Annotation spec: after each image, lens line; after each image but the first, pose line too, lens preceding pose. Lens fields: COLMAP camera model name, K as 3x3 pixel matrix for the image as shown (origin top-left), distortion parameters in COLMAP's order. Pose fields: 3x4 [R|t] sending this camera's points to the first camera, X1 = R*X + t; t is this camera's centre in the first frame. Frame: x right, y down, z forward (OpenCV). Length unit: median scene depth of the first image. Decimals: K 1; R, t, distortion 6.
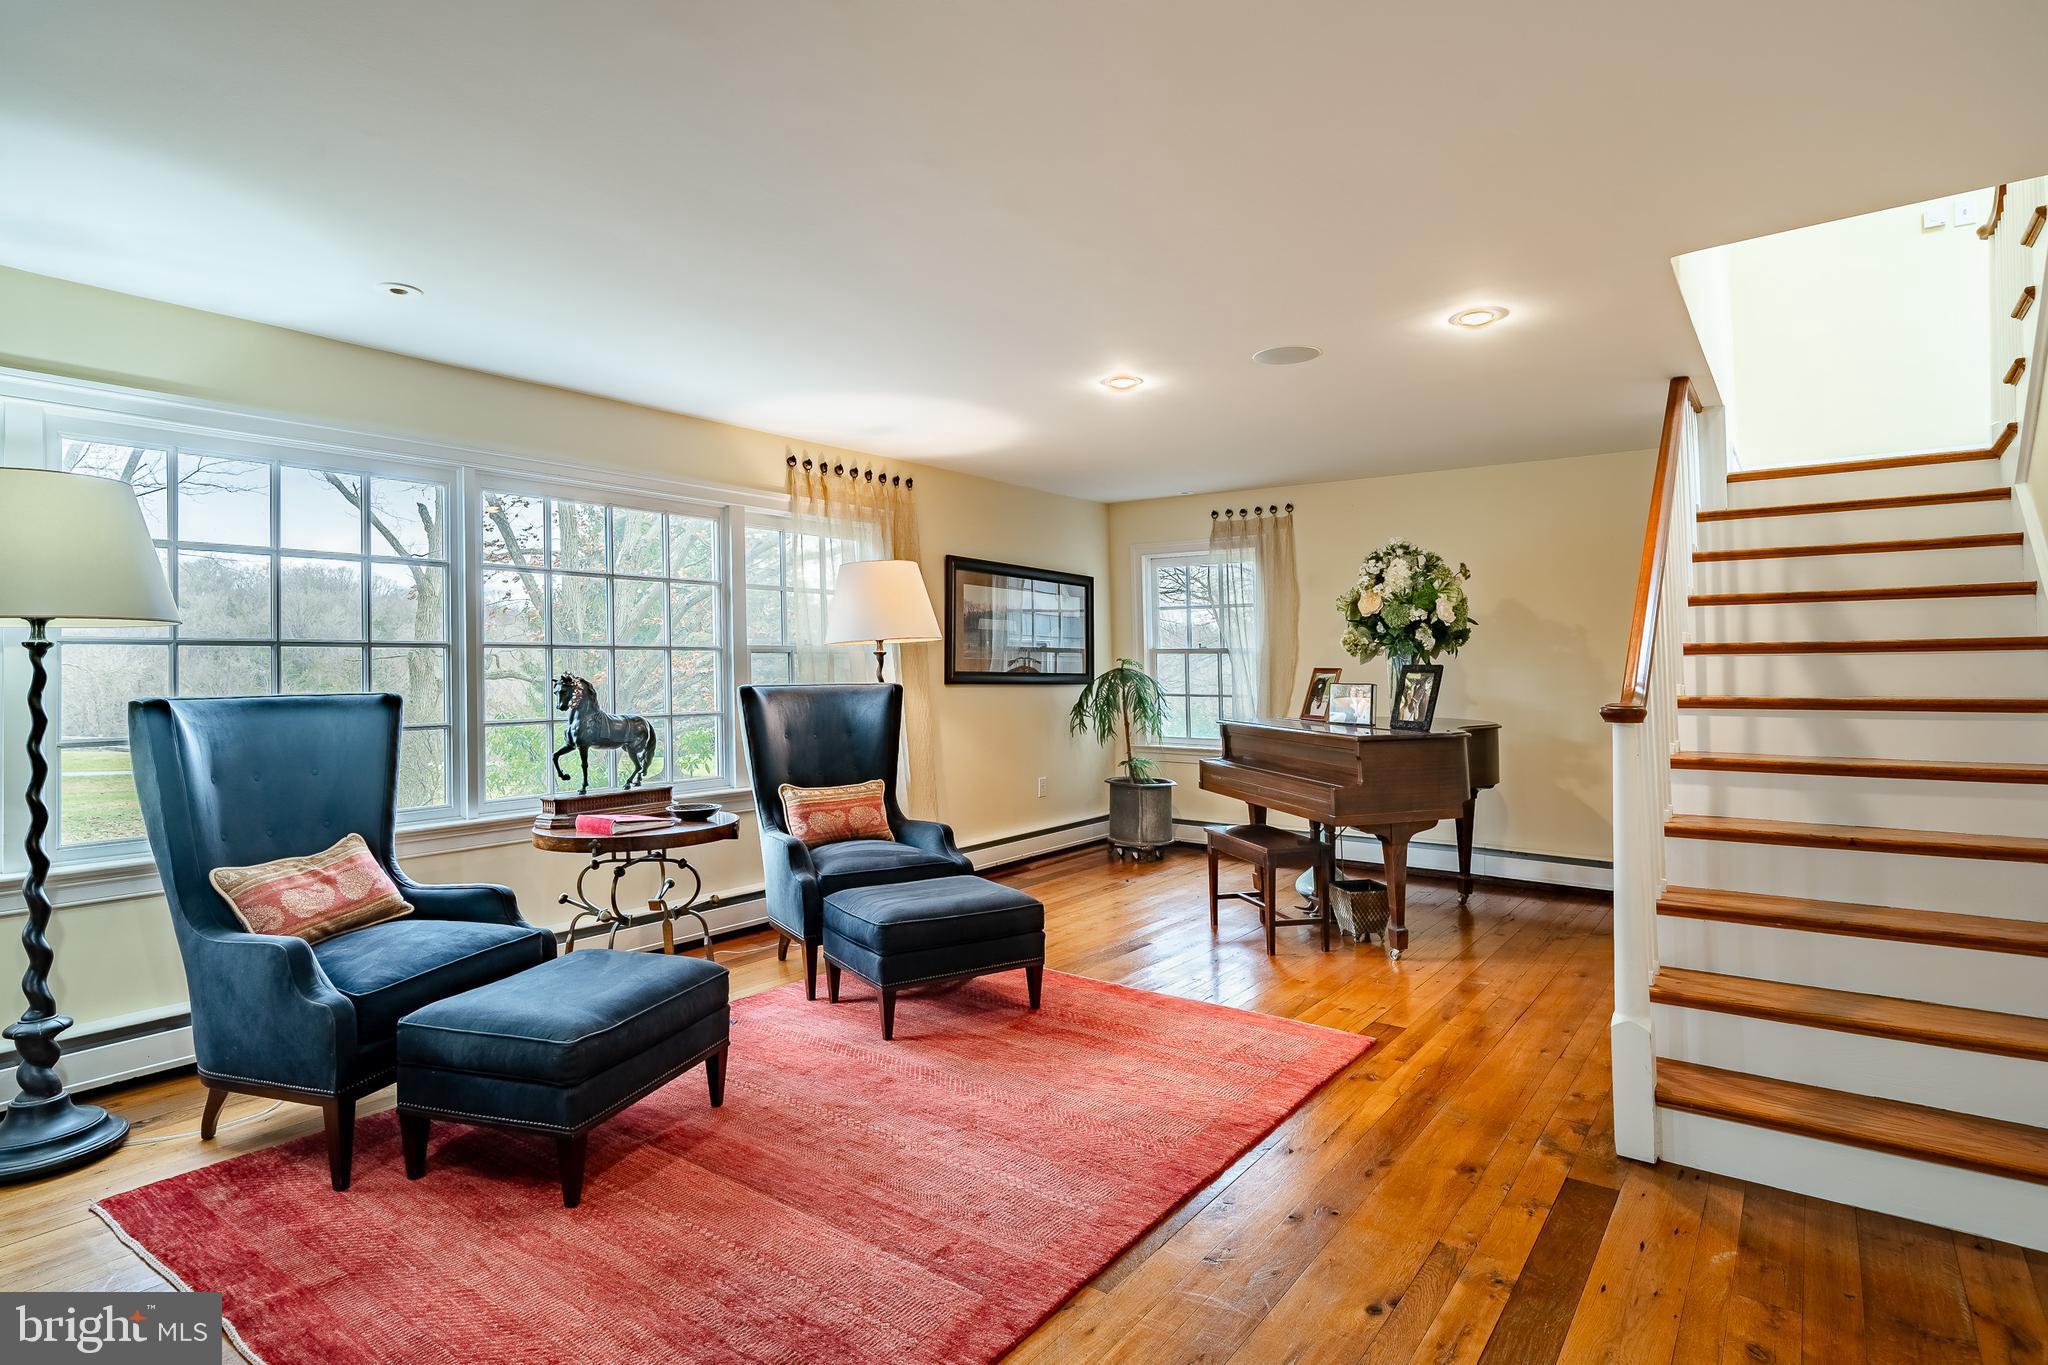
lens RADIAL K [[1028.1, 0, 997.4], [0, 1028.1, 625.5], [0, 0, 1]] dist [0.001881, -0.000617]
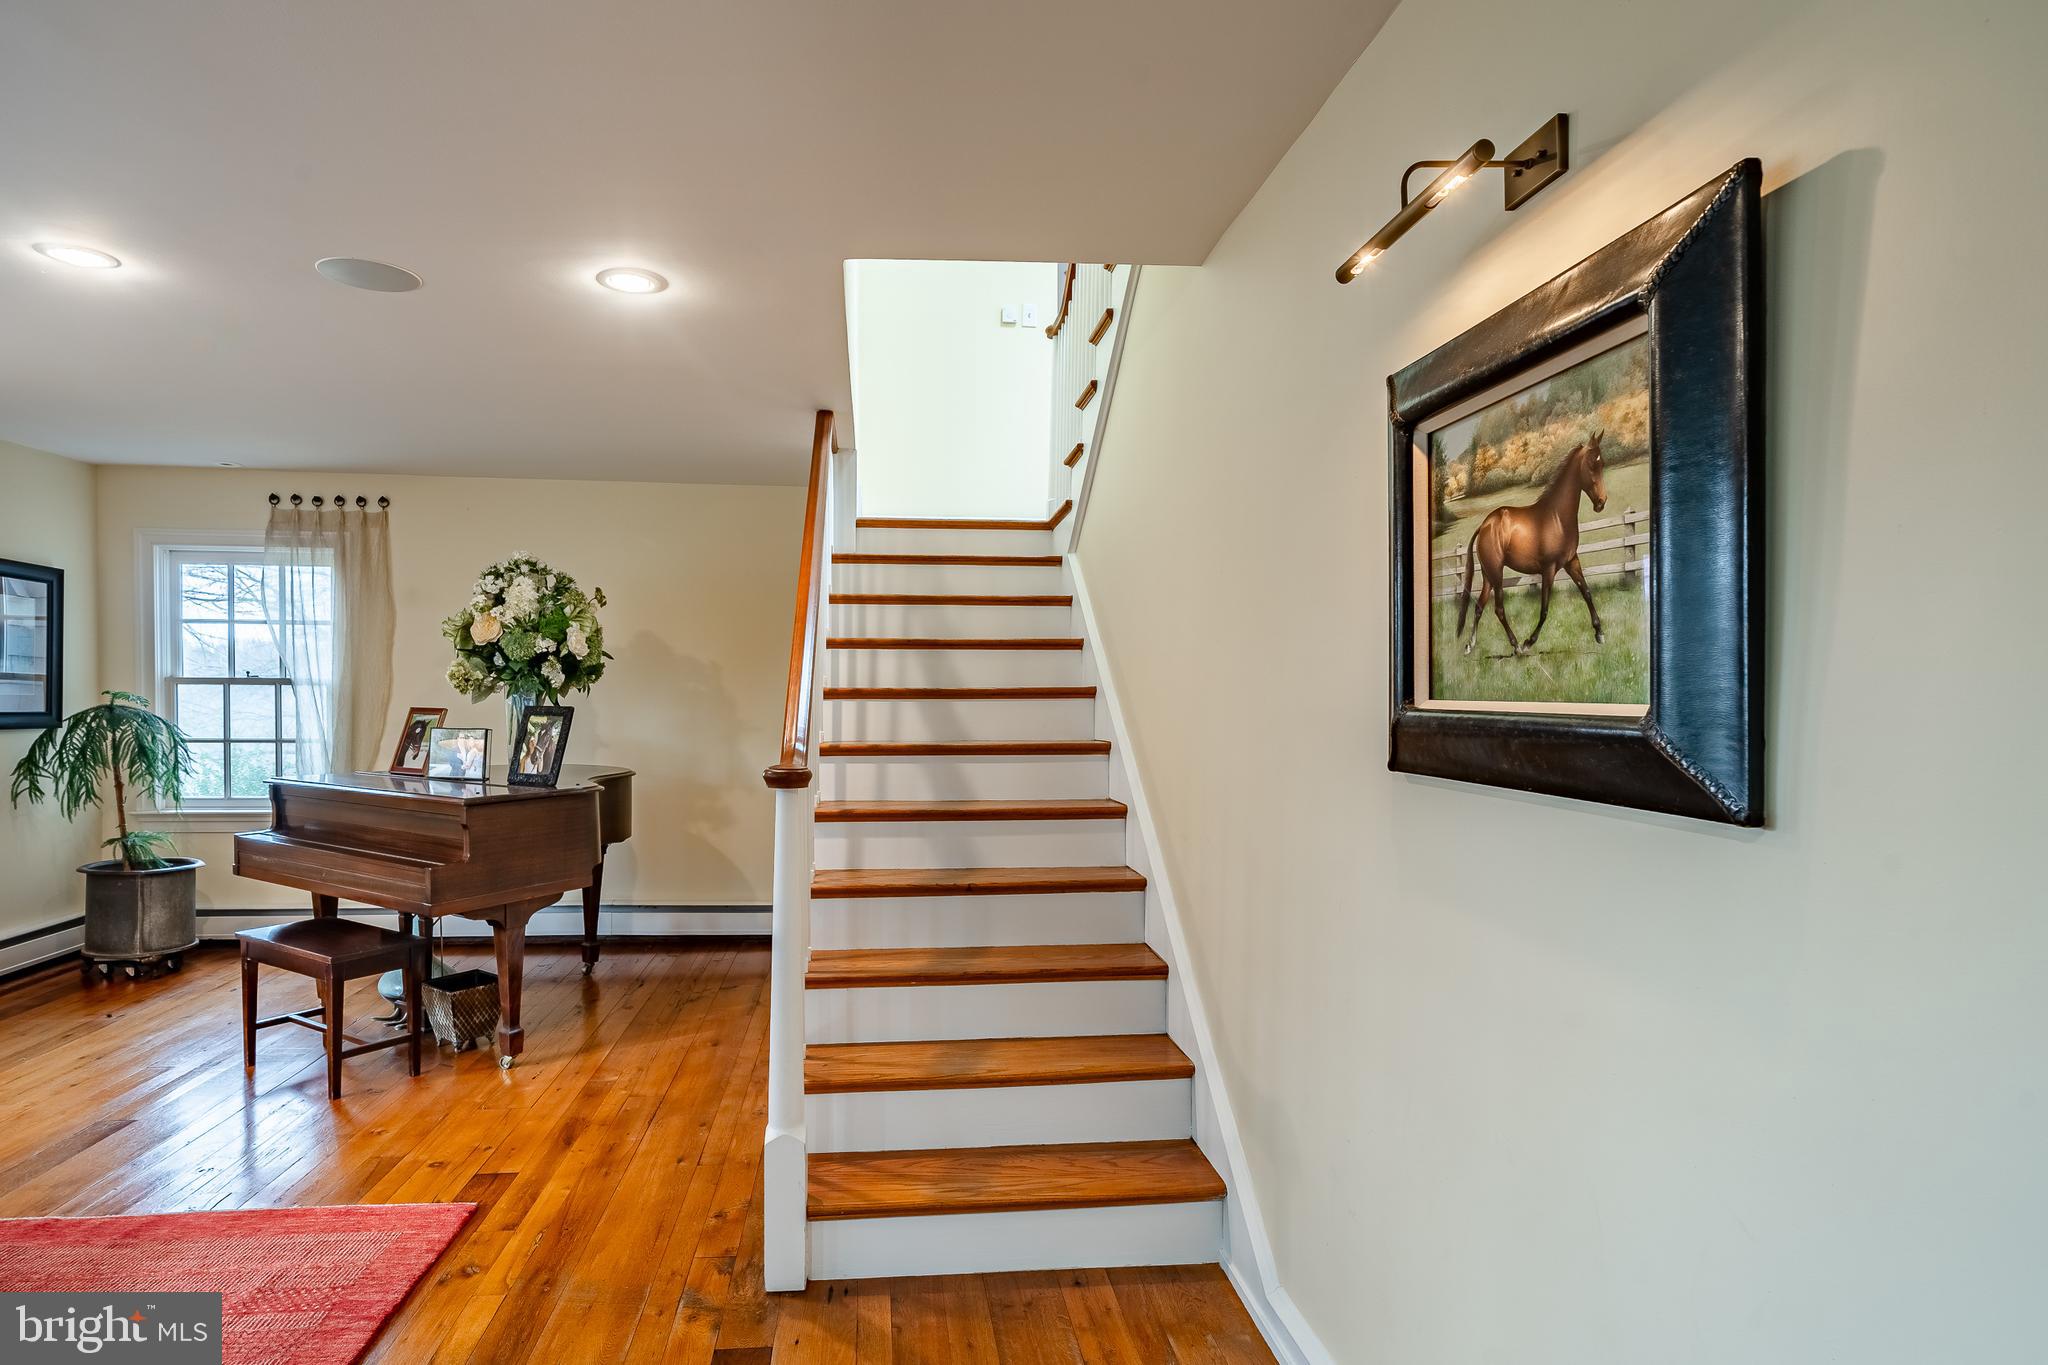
lens RADIAL K [[1086.3, 0, 1012.3], [0, 1086.3, 678.3], [0, 0, 1]] dist [-0.003445, 0.000134]
pose [[0.698853, 0.012848, 0.715150, 0.045673], [-0.030197, 0.999477, 0.011553, -0.005894], [-0.714627, -0.029669, 0.698876, 0.116529]]
